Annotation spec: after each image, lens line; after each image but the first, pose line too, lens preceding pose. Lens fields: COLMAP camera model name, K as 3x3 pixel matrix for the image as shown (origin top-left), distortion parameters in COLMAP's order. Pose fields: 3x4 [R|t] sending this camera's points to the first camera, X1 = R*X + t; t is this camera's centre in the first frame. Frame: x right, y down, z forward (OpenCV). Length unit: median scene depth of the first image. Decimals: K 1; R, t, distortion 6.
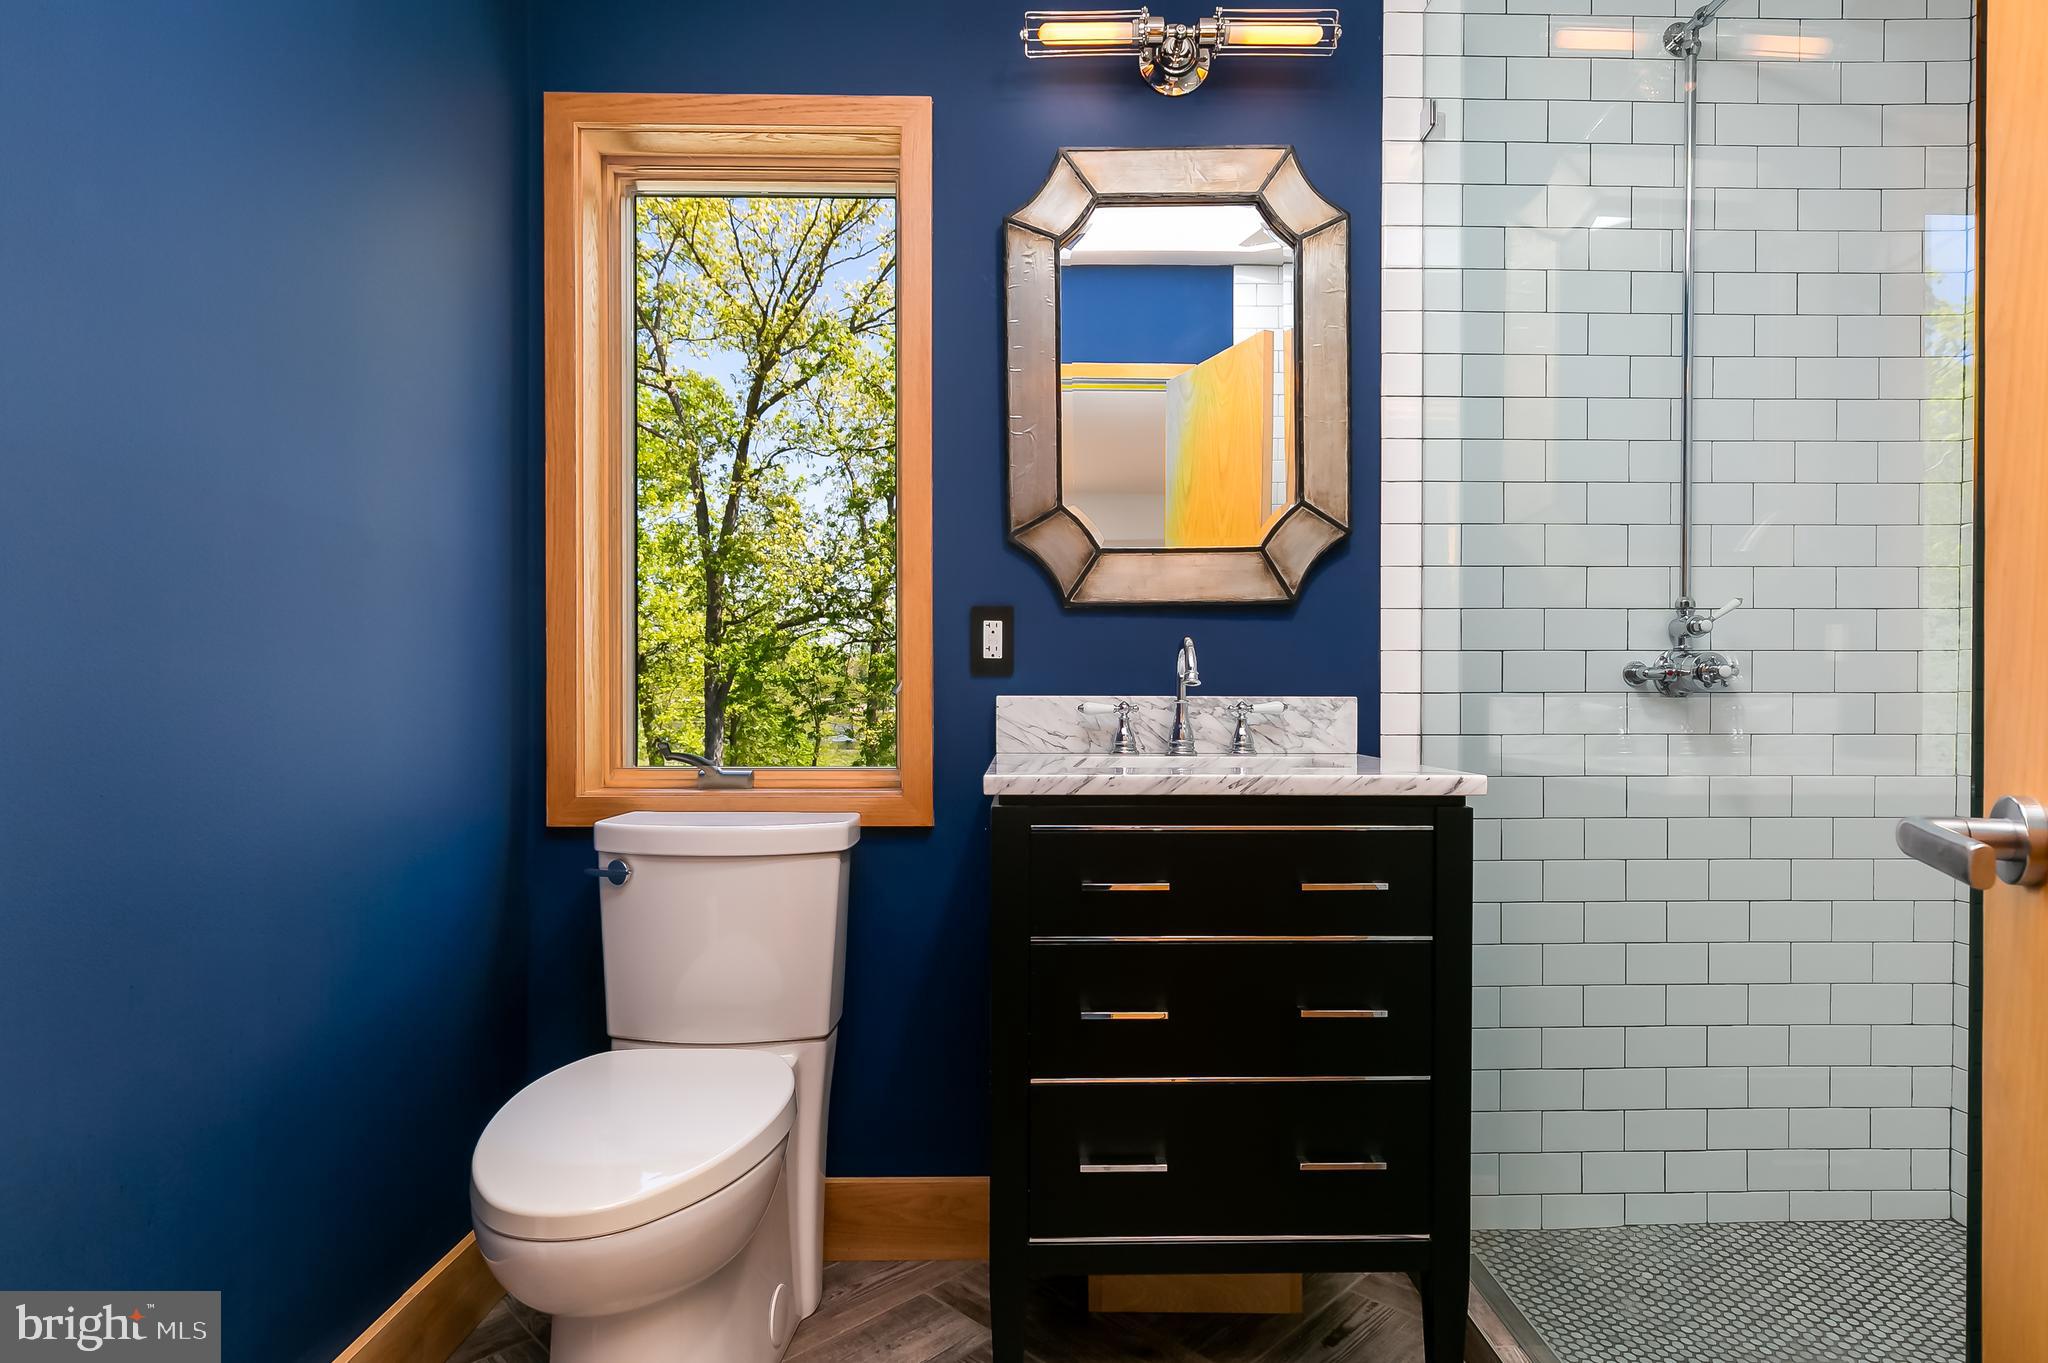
lens RADIAL K [[1078.9, 0, 1025.9], [0, 1078.9, 692.1], [0, 0, 1]] dist [-0.000513, 0.001810]
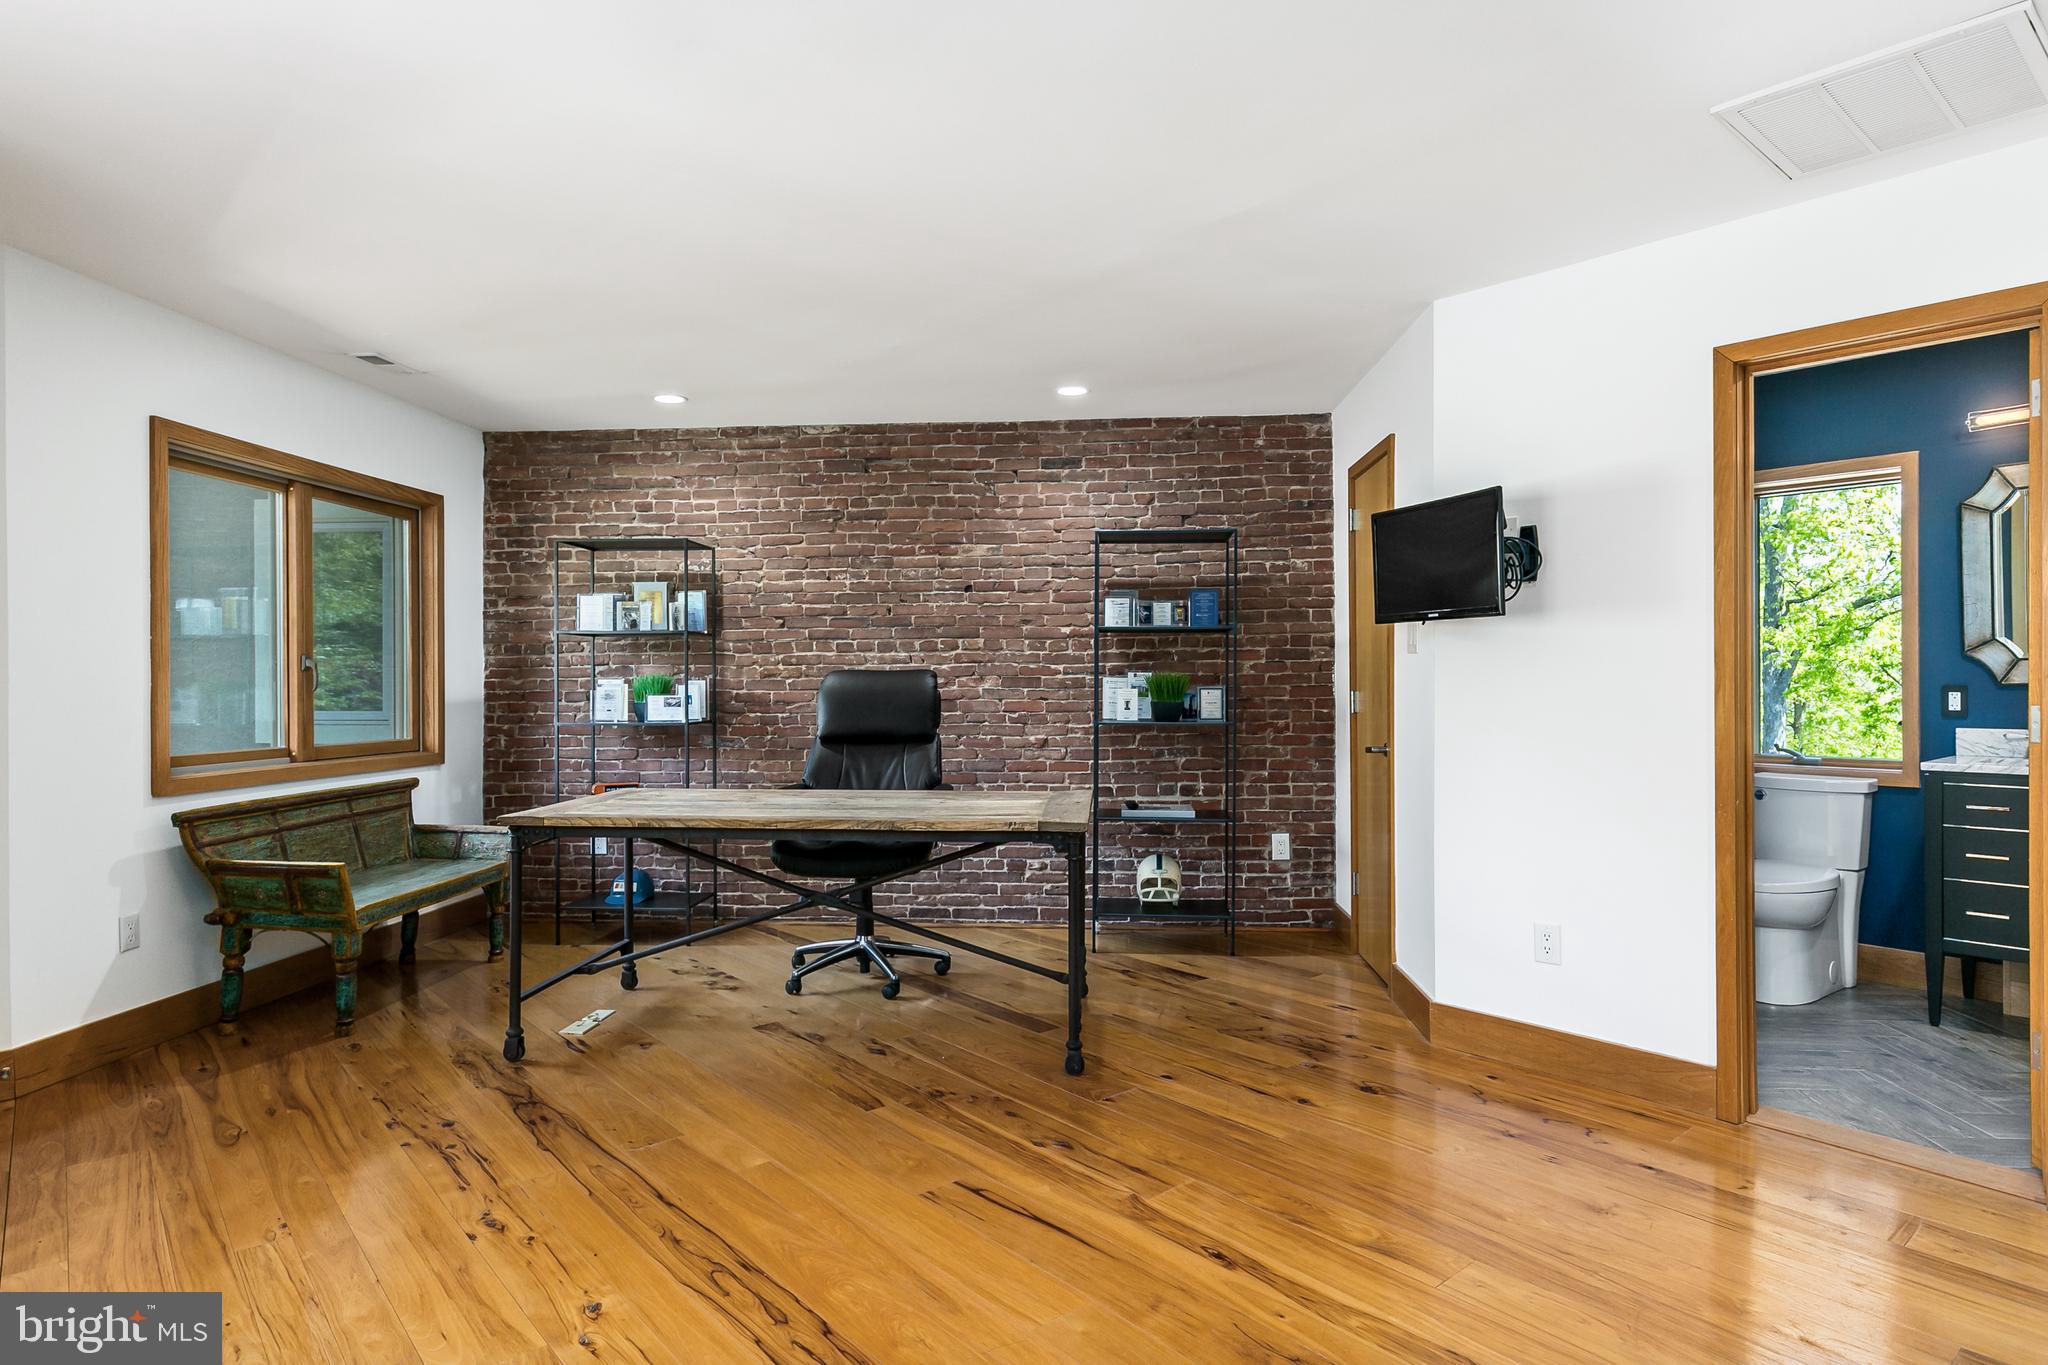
lens RADIAL K [[1106.9, 0, 1088.6], [0, 1106.9, 682.5], [0, 0, 1]] dist [0.002758, -0.002475]
pose [[0.672332, 0.001565, -0.740249, 0.430207], [0.005014, 0.999965, 0.006667, -0.107696], [0.740233, -0.008194, 0.672300, -1.690162]]
